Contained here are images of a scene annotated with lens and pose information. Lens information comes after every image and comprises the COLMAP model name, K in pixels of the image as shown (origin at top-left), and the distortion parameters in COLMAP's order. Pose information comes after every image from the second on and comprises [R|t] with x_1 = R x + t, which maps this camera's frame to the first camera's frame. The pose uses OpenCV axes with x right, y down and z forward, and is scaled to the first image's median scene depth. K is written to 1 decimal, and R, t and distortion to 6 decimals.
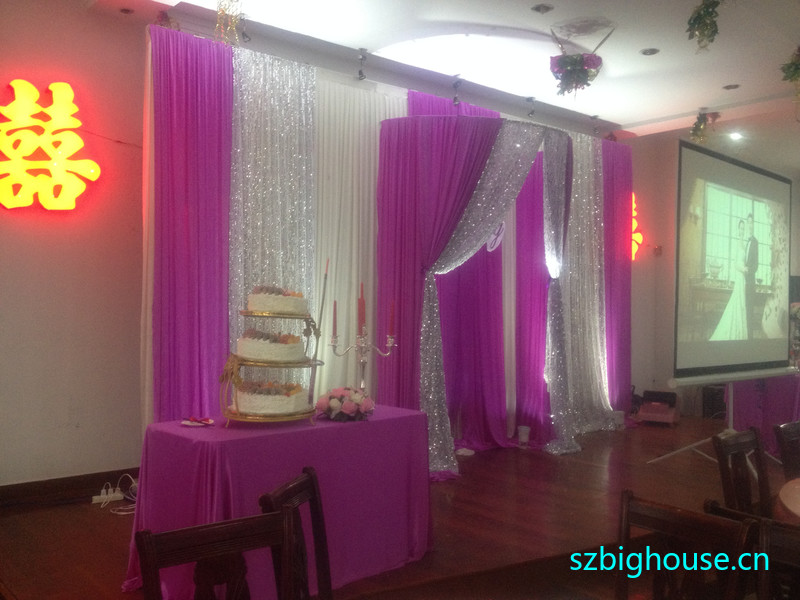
lens RADIAL K [[781.2, 0, 400.6], [0, 781.2, 300.9], [0, 0, 1]] dist [0.021714, 0.000000]
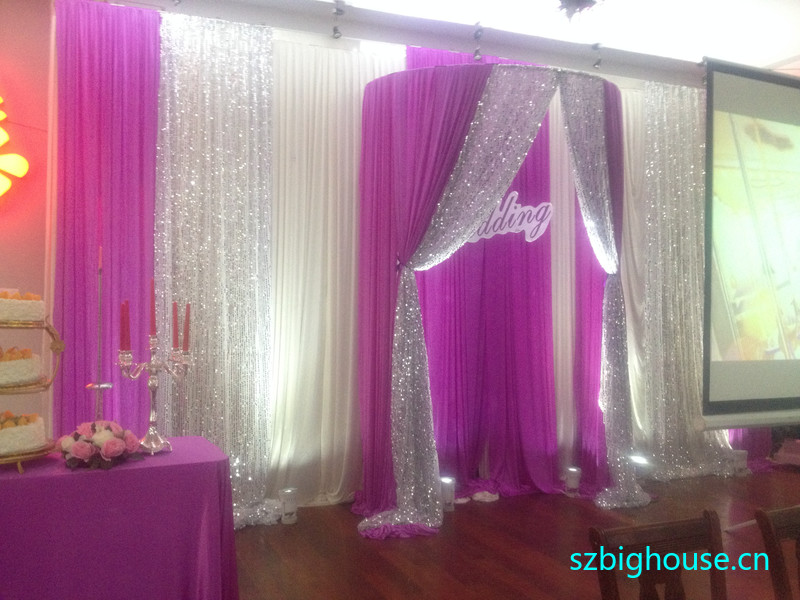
lens RADIAL K [[781.2, 0, 402.1], [0, 781.2, 303.0], [0, 0, 1]] dist [0.021714, 0.000000]
pose [[0.950271, -0.015510, -0.311039, 0.249401], [0.011928, 0.999839, -0.013414, 0.007655], [0.311197, 0.009037, 0.950303, 0.223880]]
